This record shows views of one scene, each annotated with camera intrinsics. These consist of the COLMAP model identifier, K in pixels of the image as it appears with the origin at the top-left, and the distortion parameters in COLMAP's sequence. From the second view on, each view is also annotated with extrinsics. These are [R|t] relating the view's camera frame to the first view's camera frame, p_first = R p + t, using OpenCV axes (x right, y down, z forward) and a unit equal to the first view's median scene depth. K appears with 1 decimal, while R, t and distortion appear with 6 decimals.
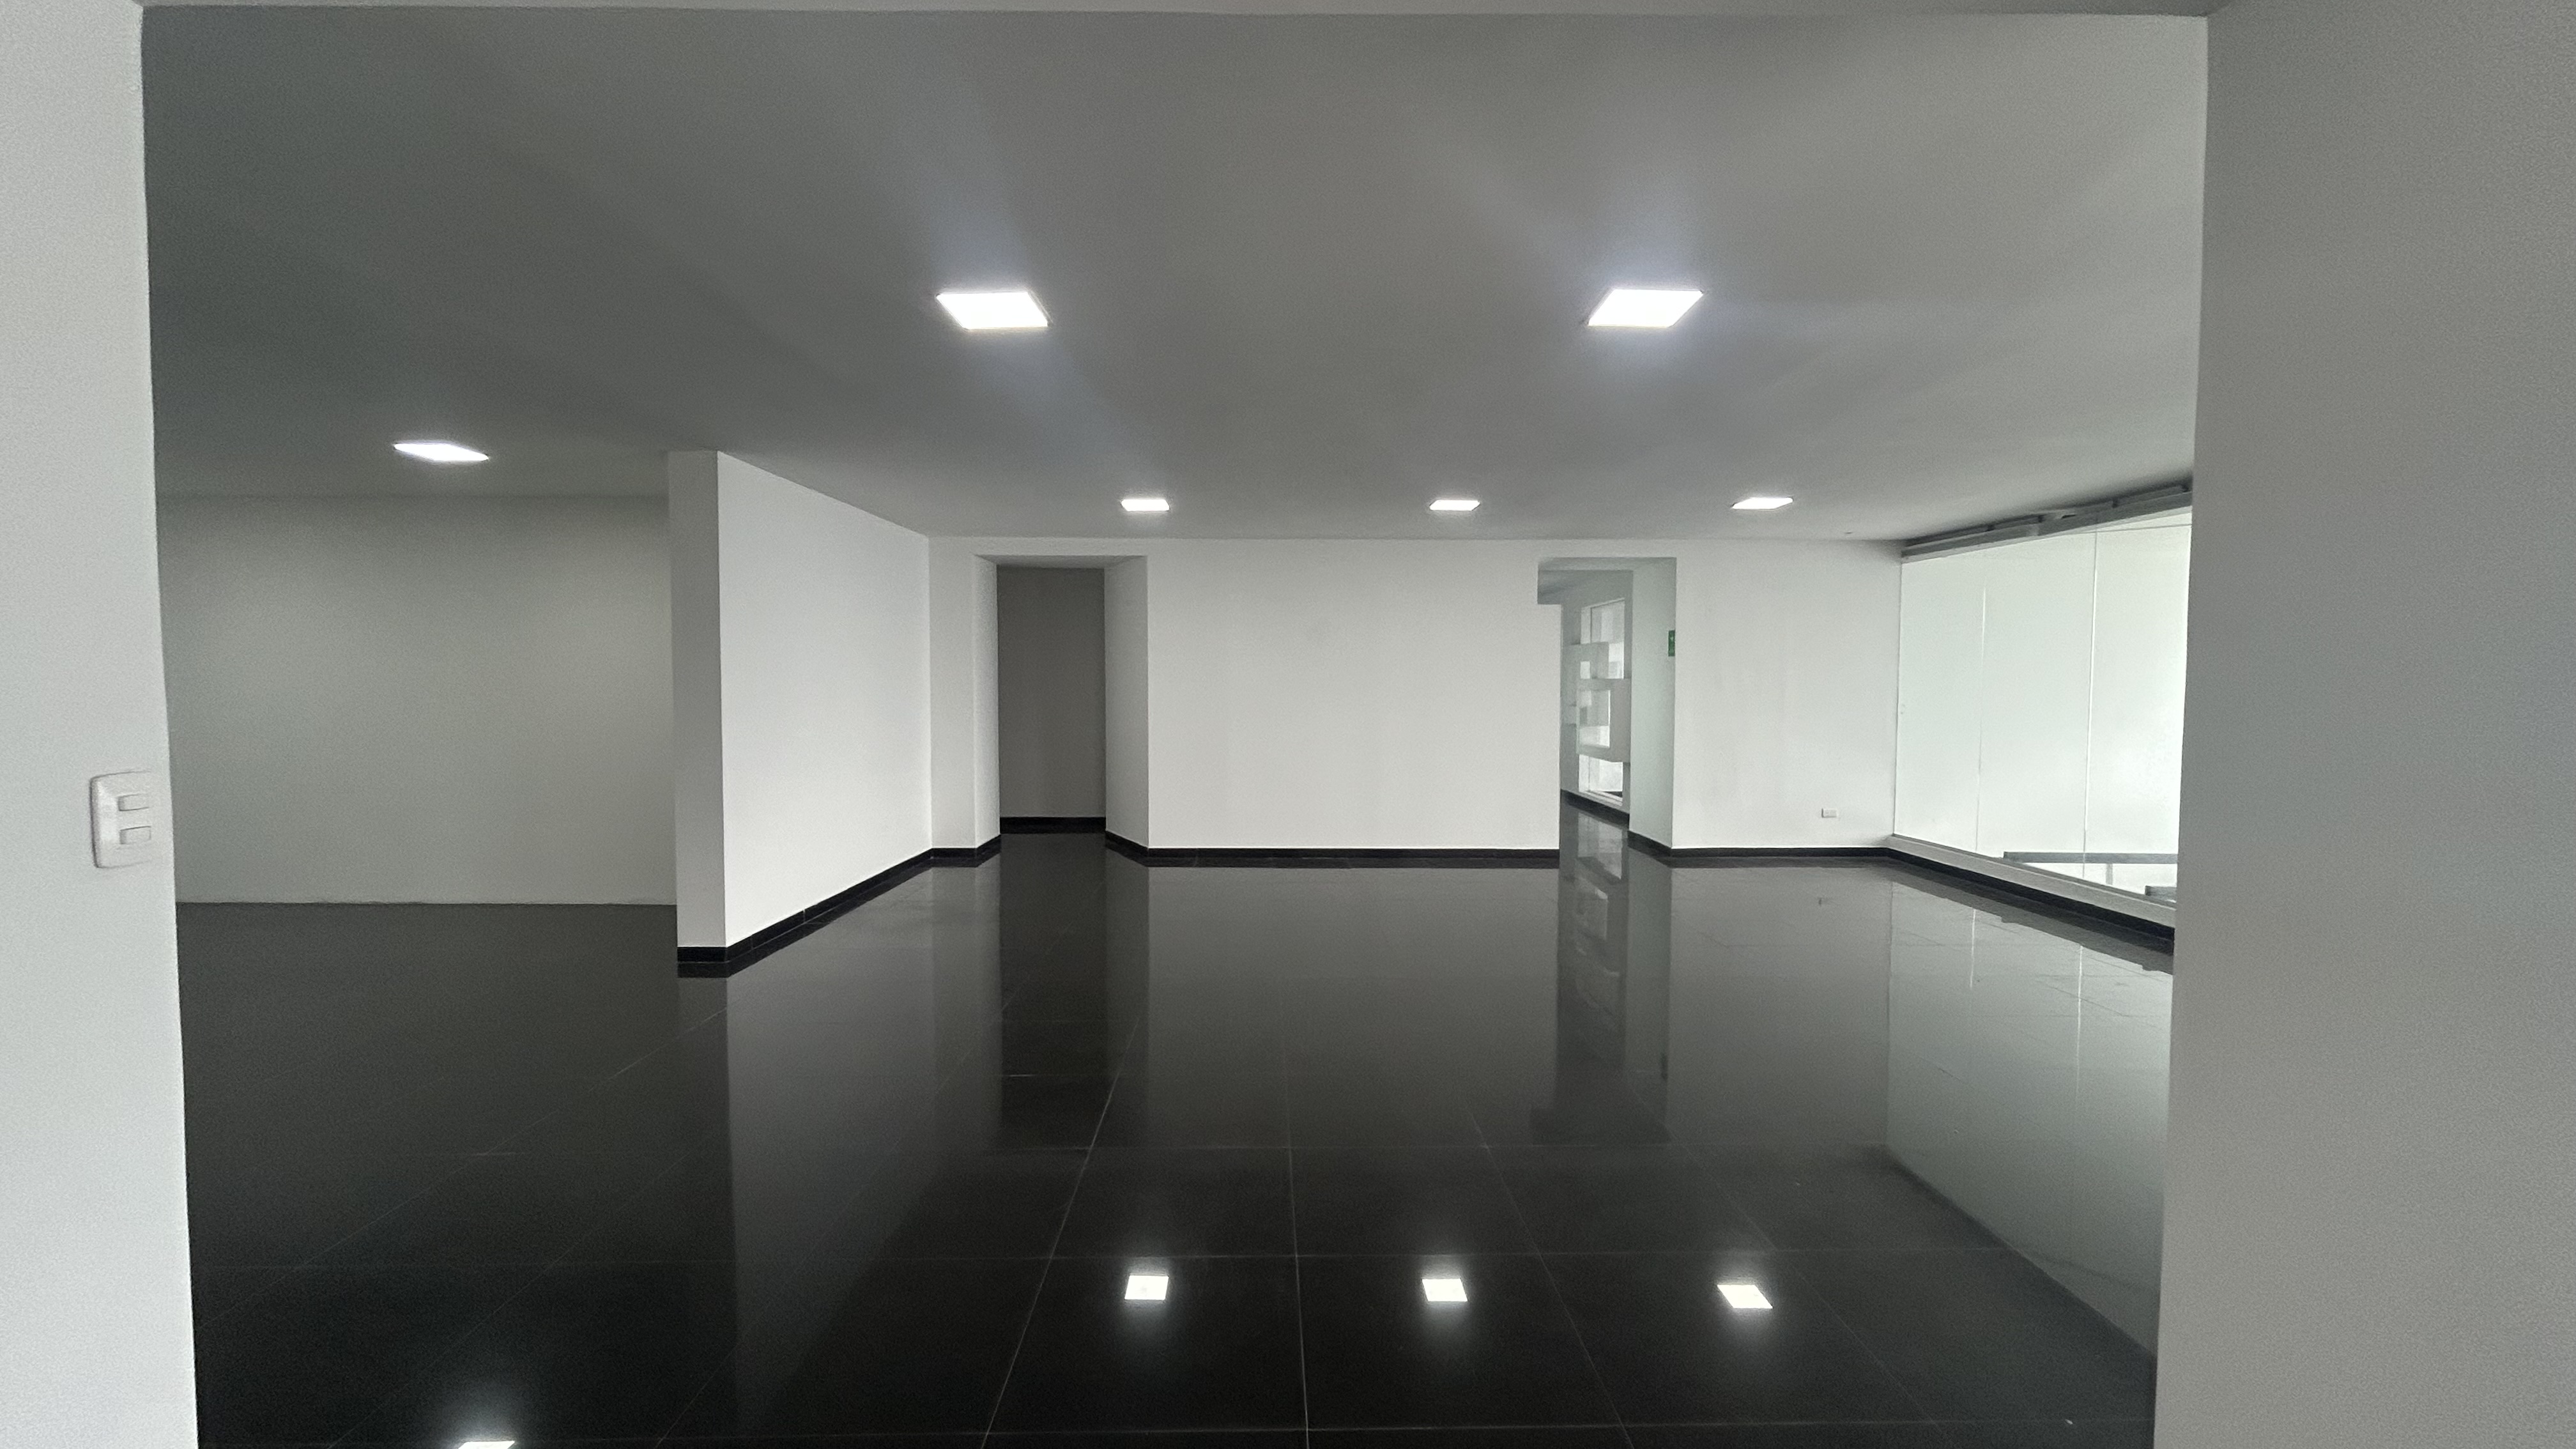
lens RADIAL K [[1045.4, 0, 1281.2], [0, 1045.4, 721.4], [0, 0, 1]] dist [-0.000041, -0.000573]
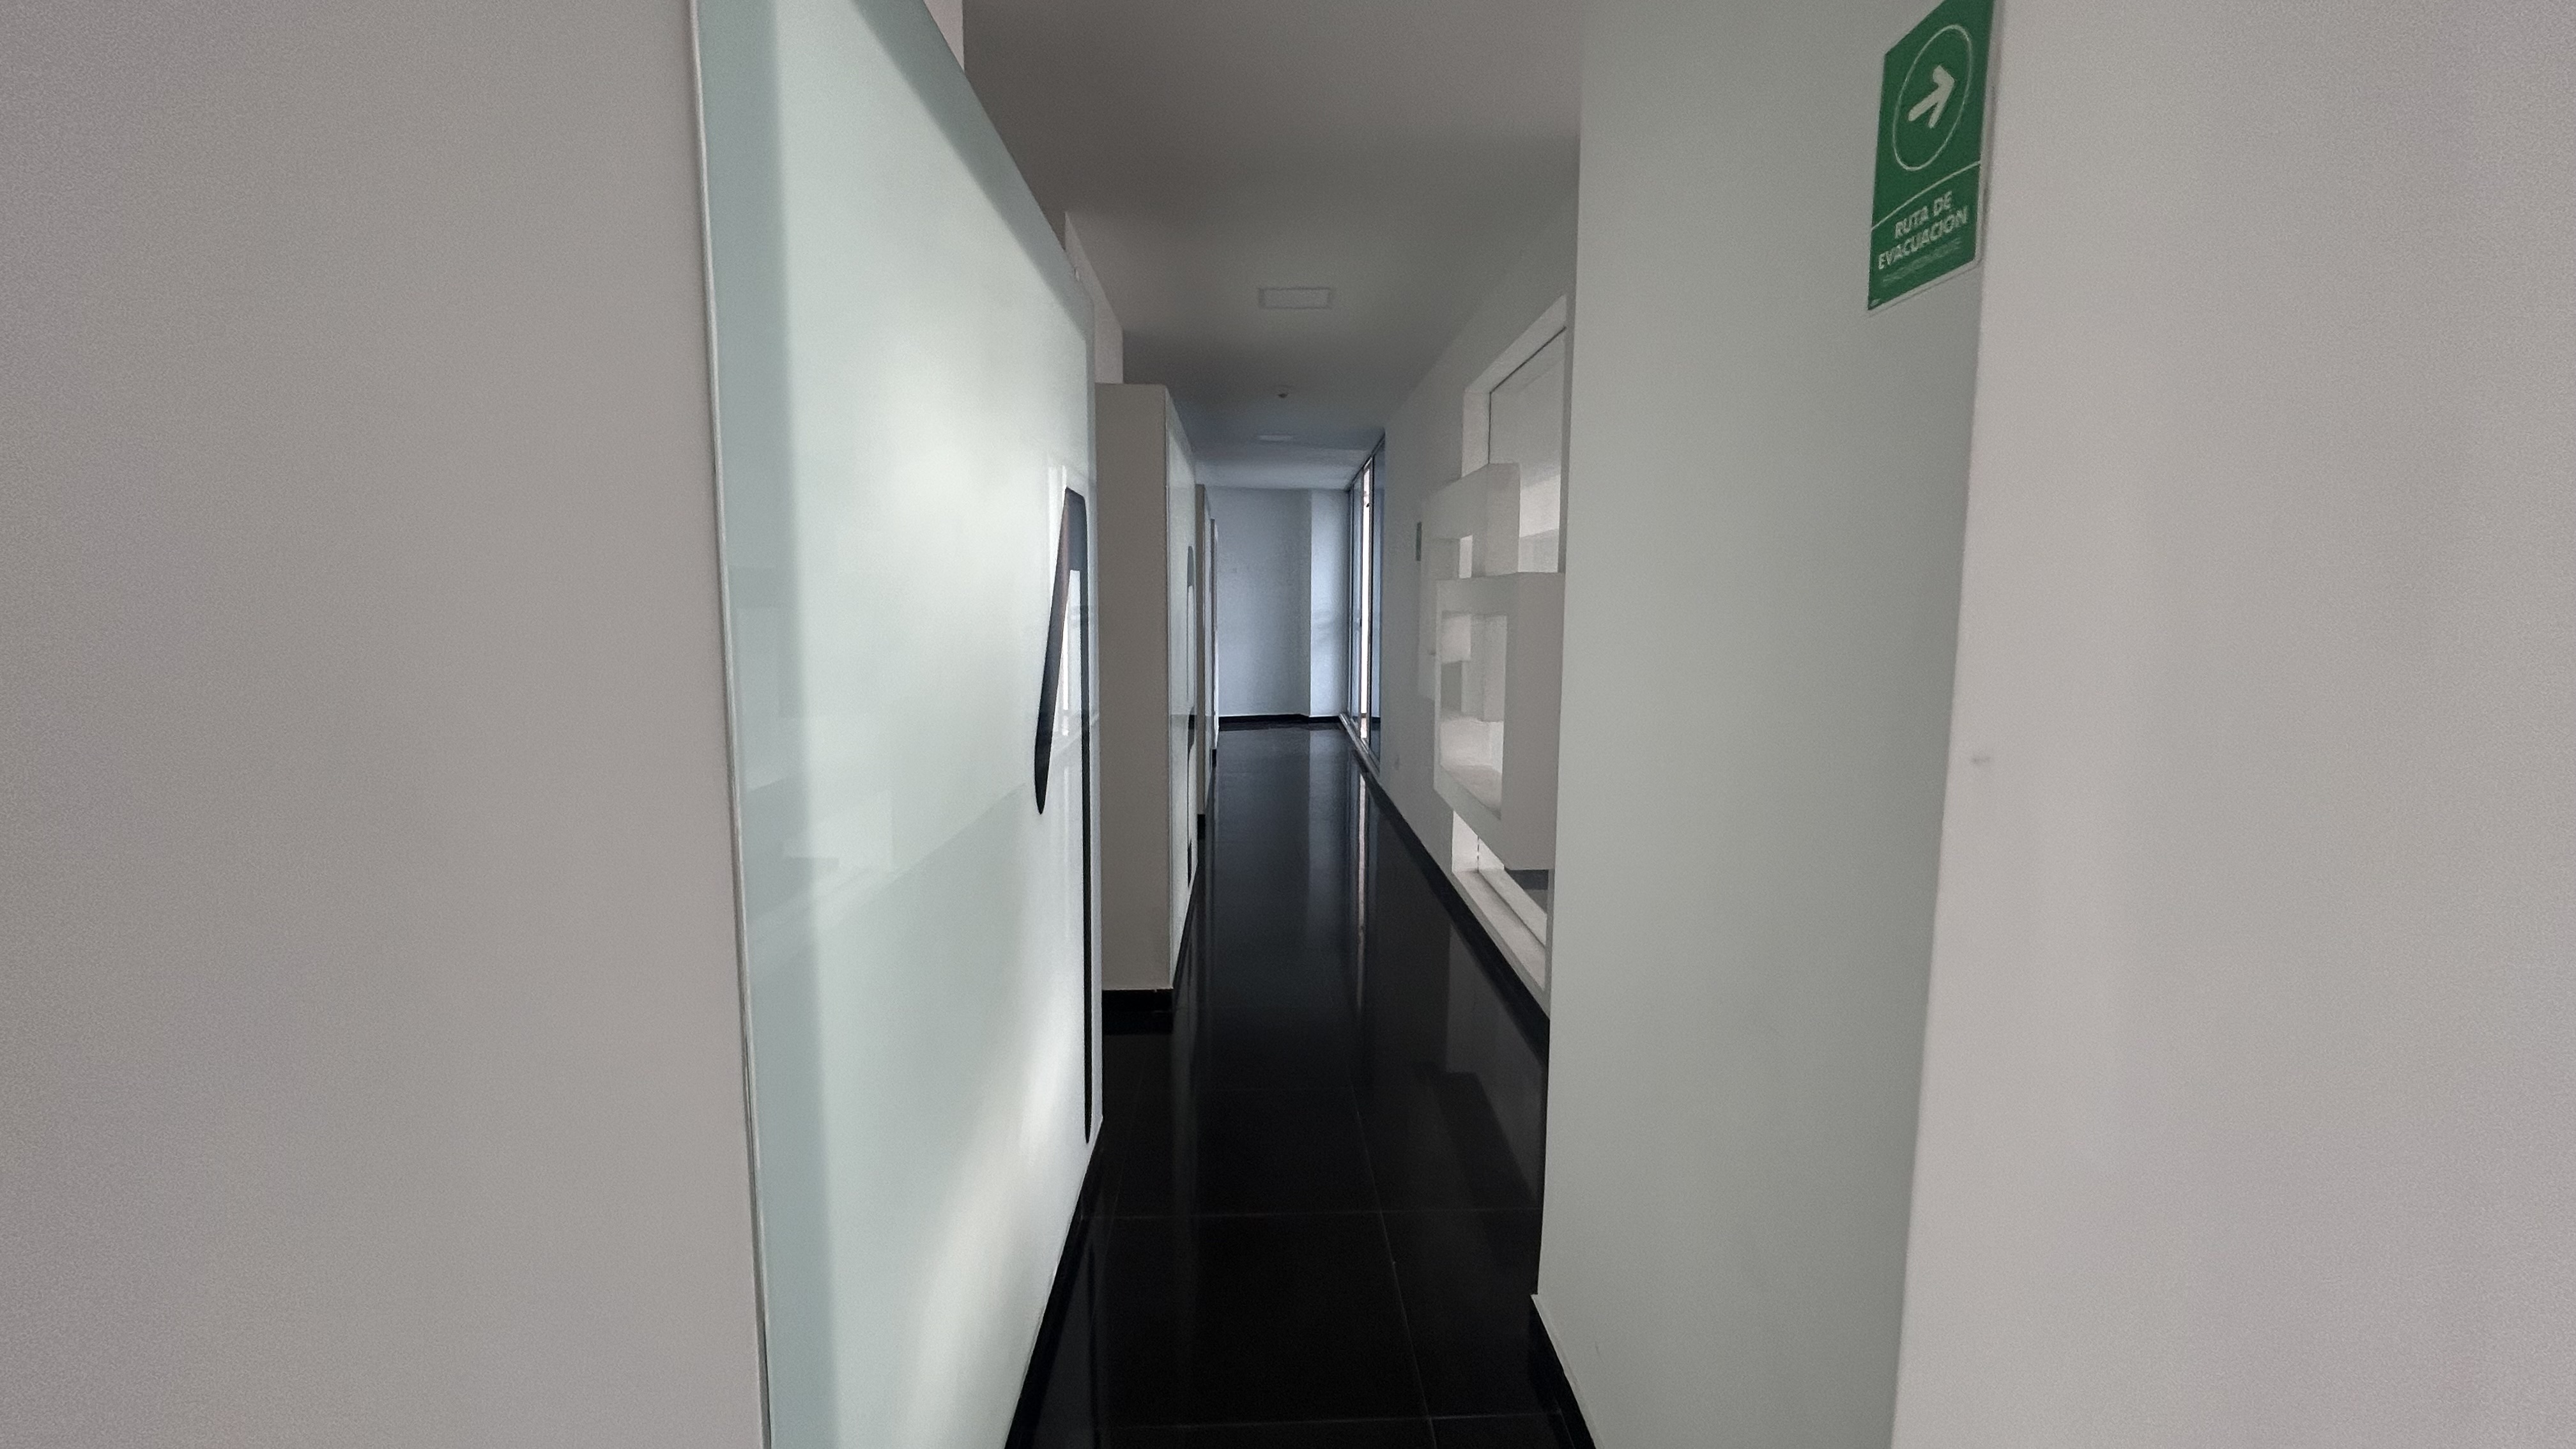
lens RADIAL K [[1045.4, 0, 1288.9], [0, 1045.4, 726.5], [0, 0, 1]] dist [-0.000041, -0.000573]
pose [[0.999318, 0.002660, 0.036829, 0.226876], [-0.005362, 0.997284, 0.073454, -0.018002], [-0.036534, -0.073601, 0.996618, 0.661309]]
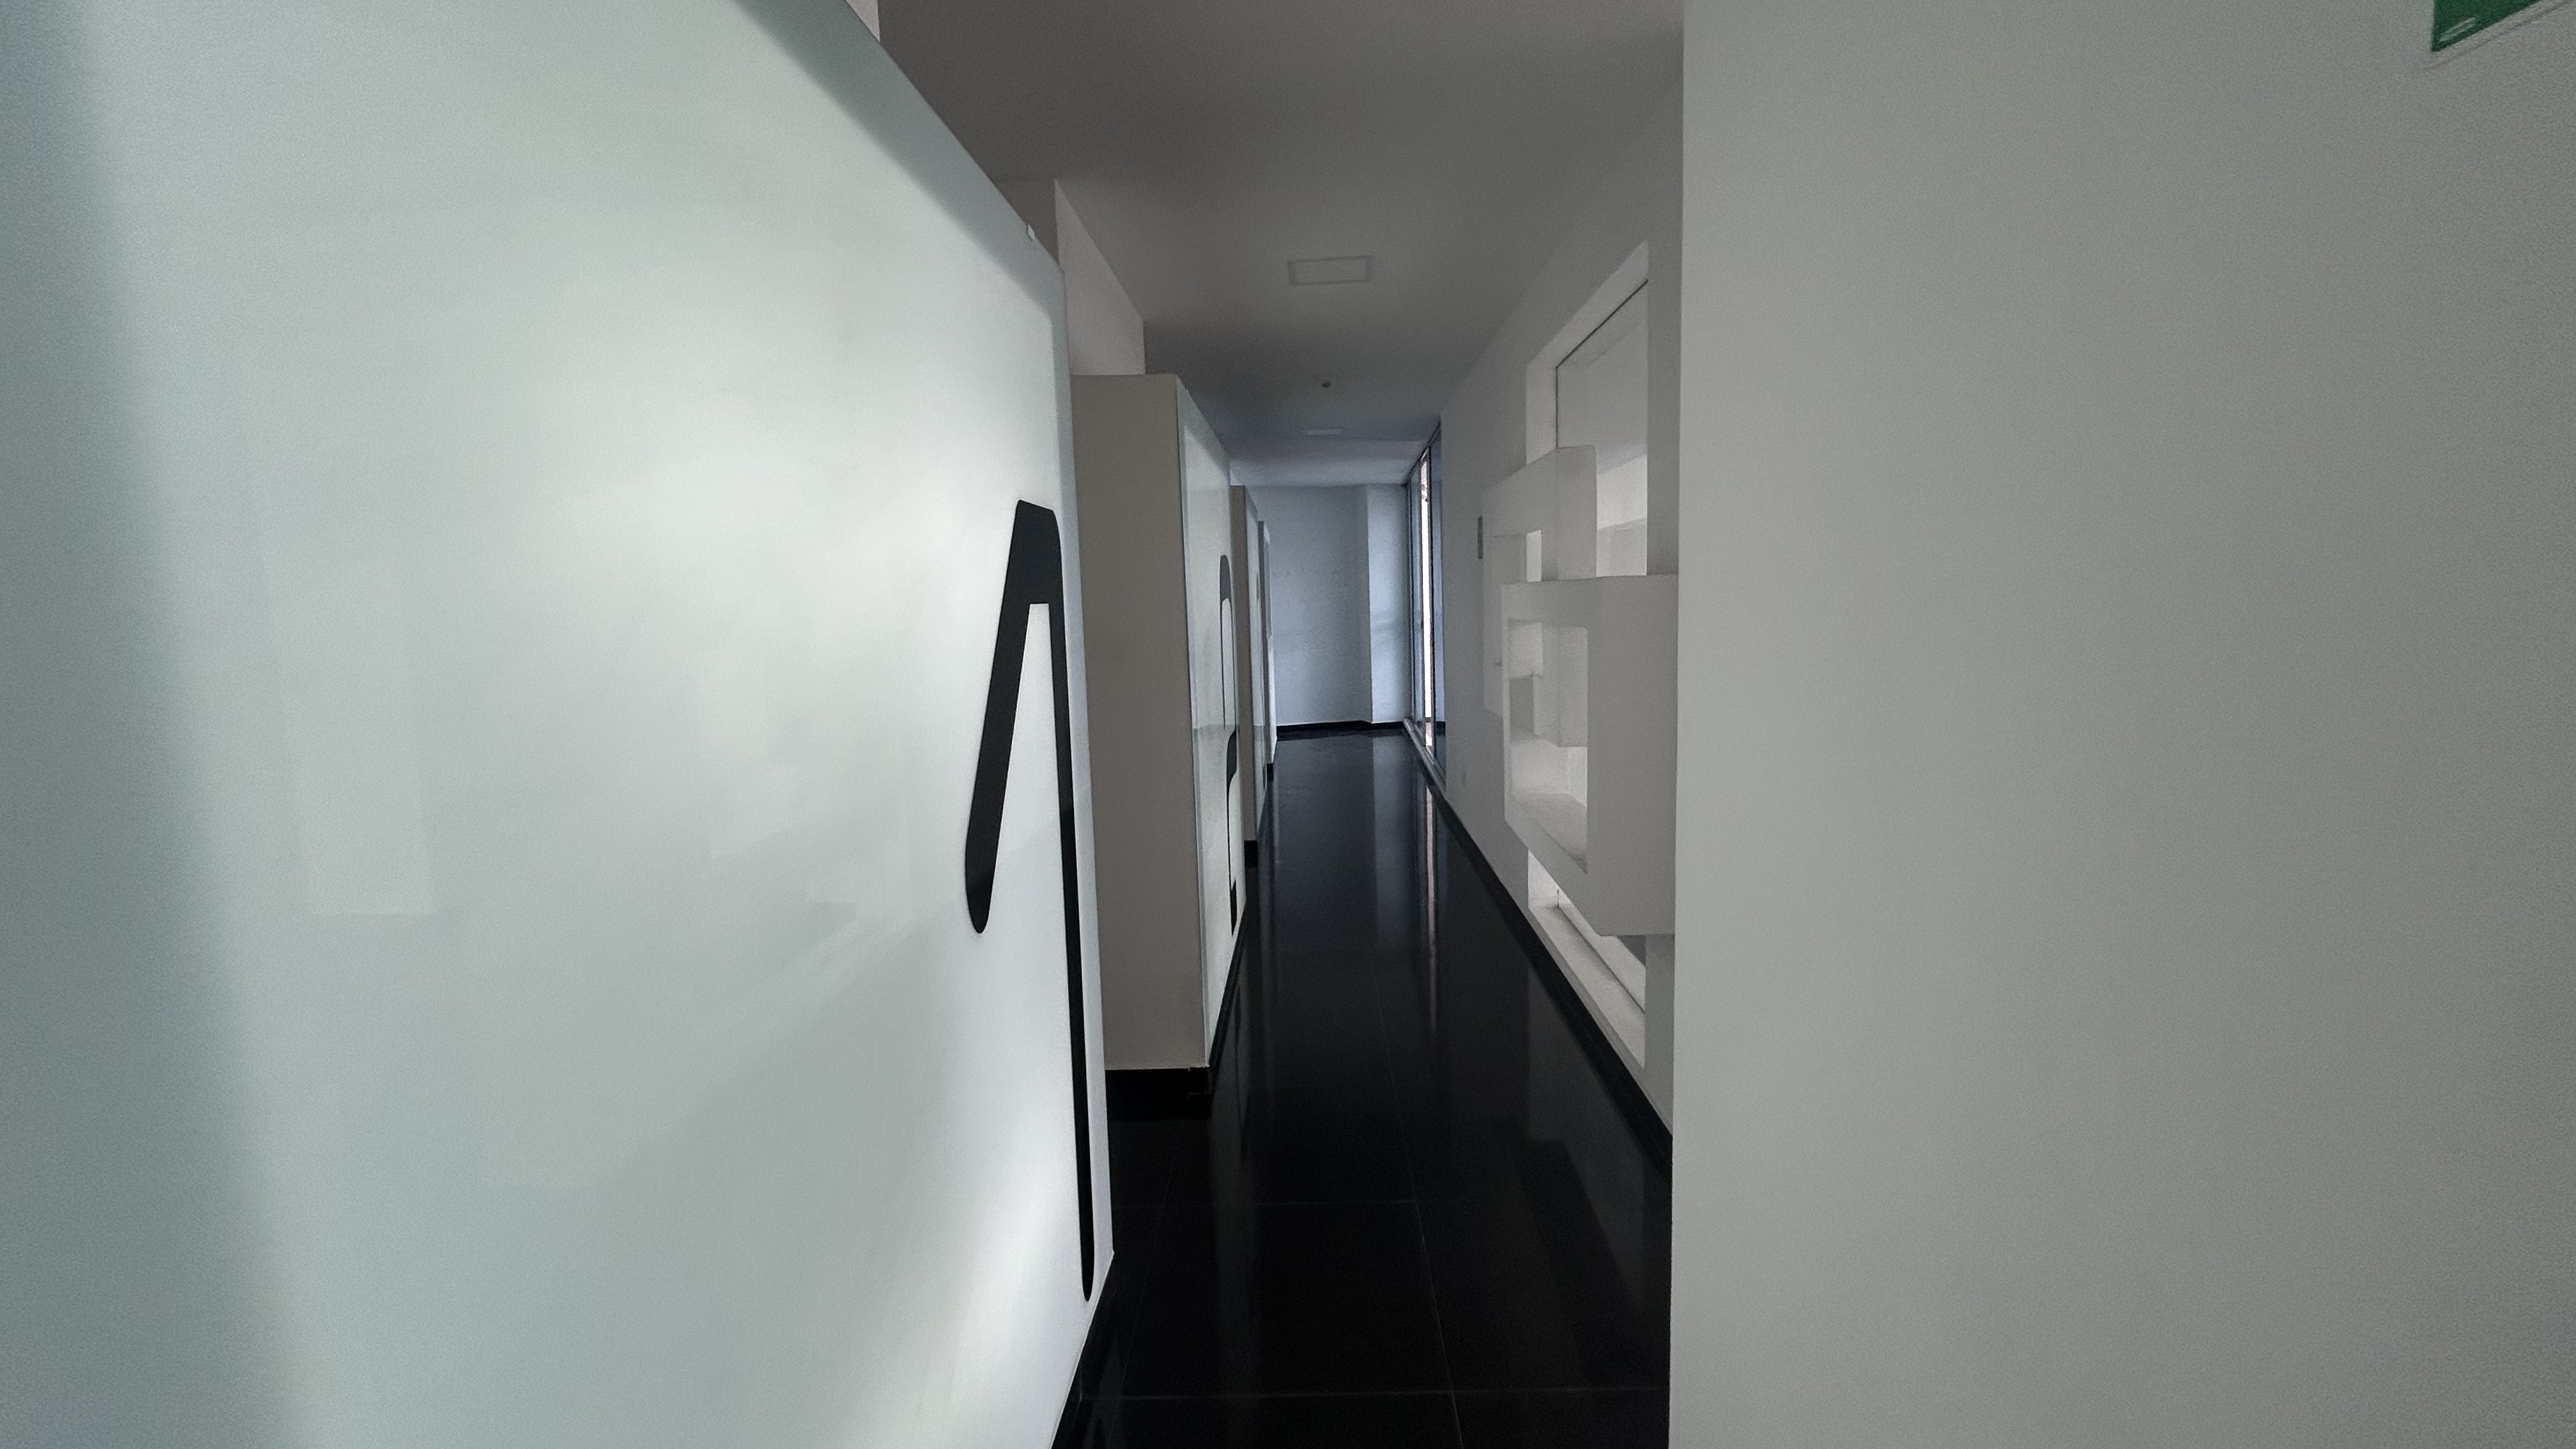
lens RADIAL K [[1045.4, 0, 1288.2], [0, 1045.4, 714.4], [0, 0, 1]] dist [-0.000041, -0.000573]
pose [[0.999231, -0.026874, -0.028567, 0.235114], [0.028649, 0.997561, 0.063646, -0.024976], [0.026787, -0.064416, 0.997564, 0.705926]]
